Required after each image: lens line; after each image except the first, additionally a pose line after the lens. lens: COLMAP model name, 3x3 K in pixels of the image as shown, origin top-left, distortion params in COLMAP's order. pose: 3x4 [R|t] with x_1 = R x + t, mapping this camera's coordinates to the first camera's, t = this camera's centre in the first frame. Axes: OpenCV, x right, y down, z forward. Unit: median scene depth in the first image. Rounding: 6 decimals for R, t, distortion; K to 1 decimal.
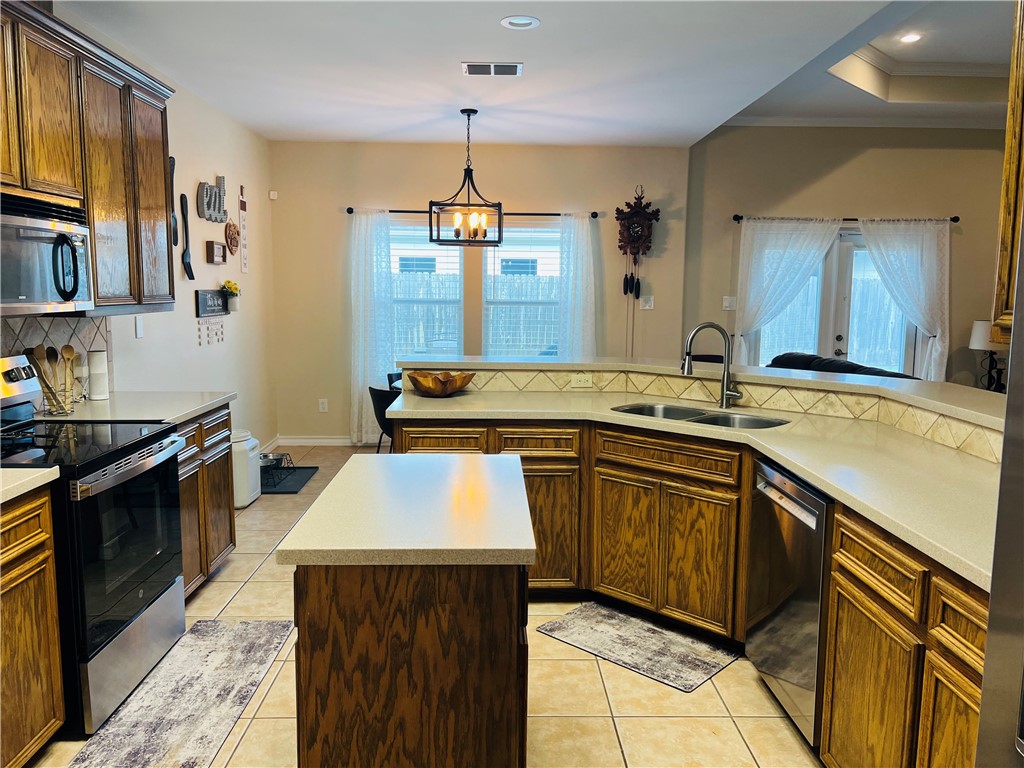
lens RADIAL K [[772.8, 0, 510.1], [0, 772.8, 383.2], [0, 0, 1]] dist [0.043707, -0.055124]
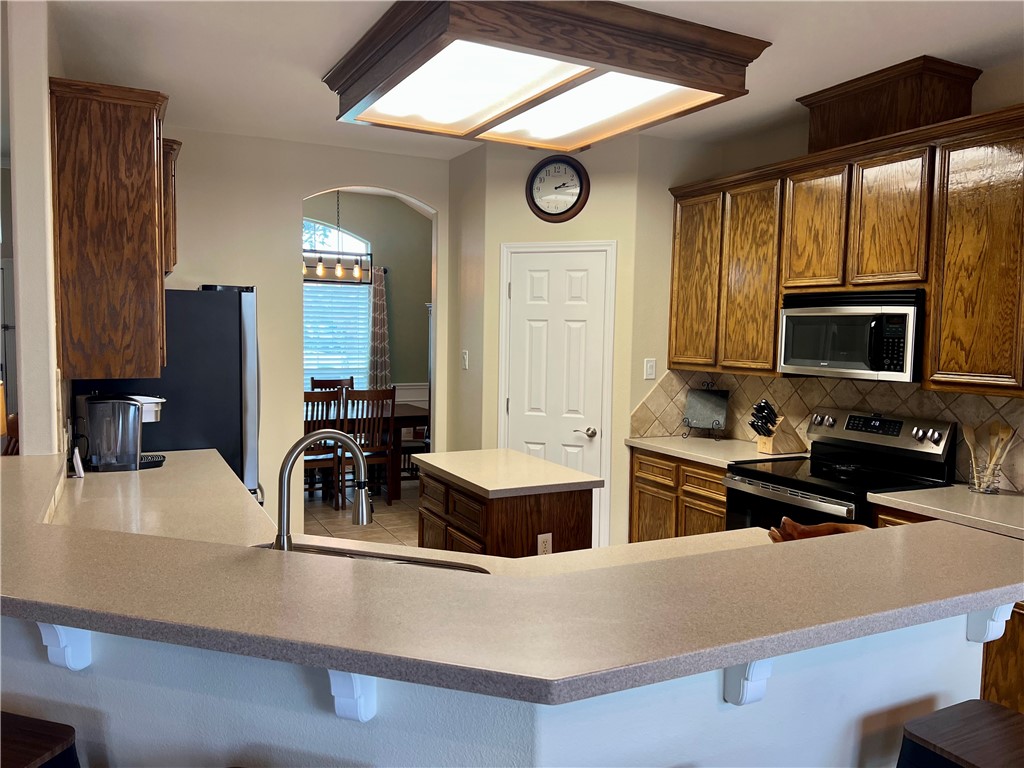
lens RADIAL K [[772.8, 0, 505.9], [0, 772.8, 381.2], [0, 0, 1]] dist [0.043707, -0.055124]
pose [[-0.904870, 0.005486, -0.425653, 0.195313], [-0.077514, 0.981076, 0.177427, -0.112453], [0.418572, 0.193543, -0.887321, 0.798636]]
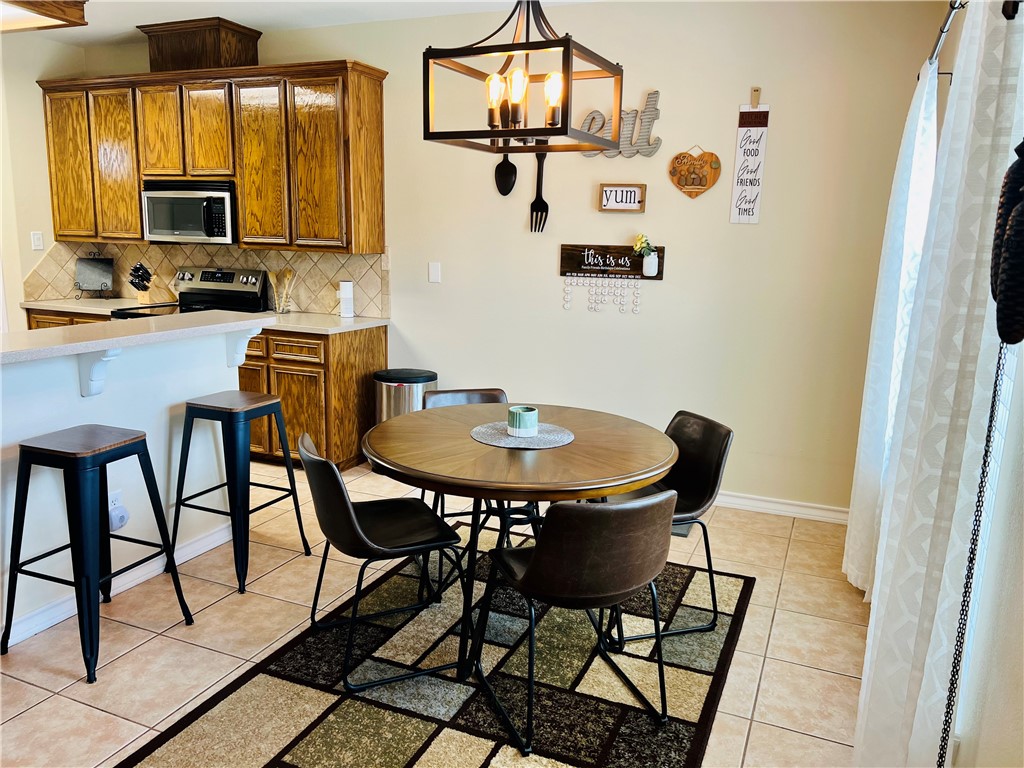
lens RADIAL K [[772.8, 0, 509.6], [0, 772.8, 383.8], [0, 0, 1]] dist [0.043707, -0.055124]
pose [[-0.414875, 0.157675, -0.896112, 0.332952], [-0.142916, 0.961353, 0.235321, -0.128779], [0.898584, 0.225697, -0.376307, 1.021237]]
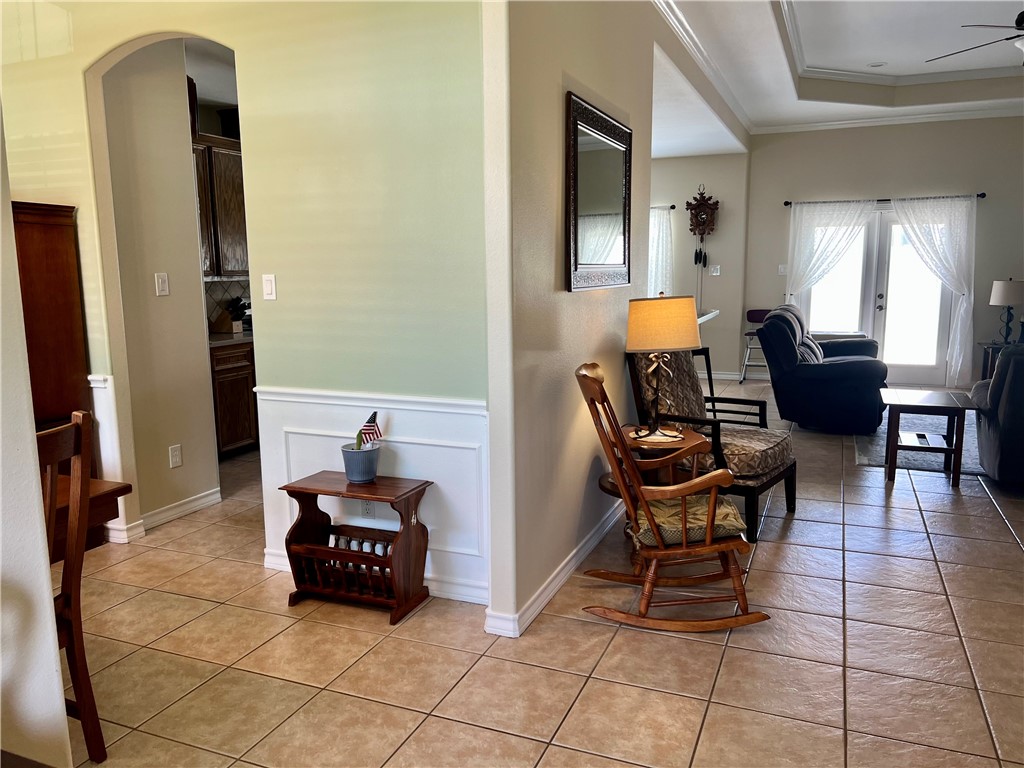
lens RADIAL K [[772.8, 0, 516.2], [0, 772.8, 383.8], [0, 0, 1]] dist [0.043707, -0.055124]
pose [[0.914703, 0.042590, -0.401875, 0.431290], [-0.030628, 0.998877, 0.036146, 0.057611], [0.402964, -0.020754, 0.914981, -0.394934]]
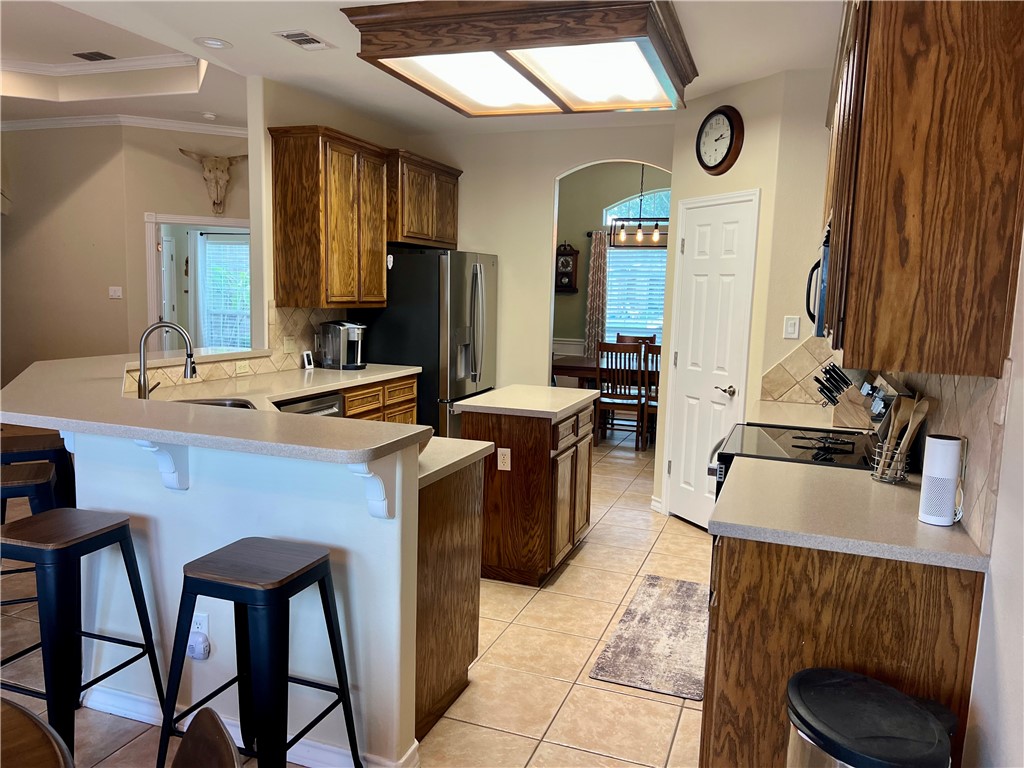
lens RADIAL K [[772.8, 0, 506.2], [0, 772.8, 385.6], [0, 0, 1]] dist [0.043707, -0.055124]
pose [[-0.928526, -0.081937, 0.362112, -0.248726], [0.009143, 0.970000, 0.242931, -0.121236], [-0.371154, 0.228878, -0.899922, 0.909656]]
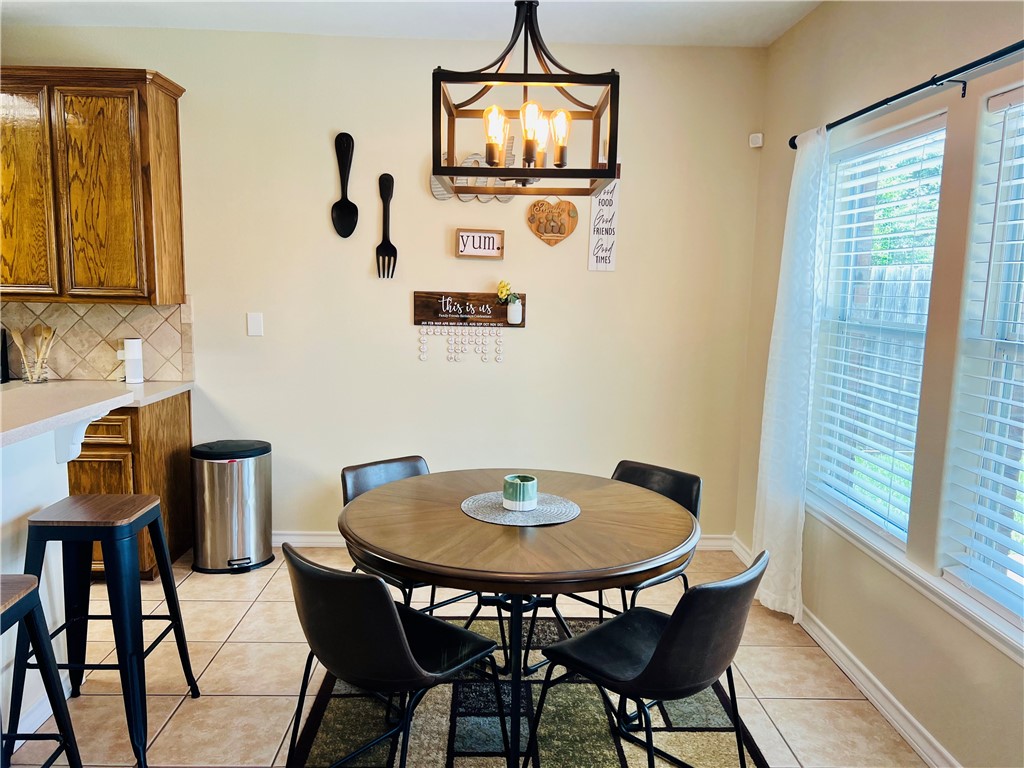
lens RADIAL K [[772.8, 0, 508.4], [0, 772.8, 389.9], [0, 0, 1]] dist [0.043707, -0.055124]
pose [[0.009270, 0.130271, -0.991435, 0.320243], [-0.149221, 0.980556, 0.127447, -0.106650], [0.988760, 0.146761, 0.028529, 0.849575]]
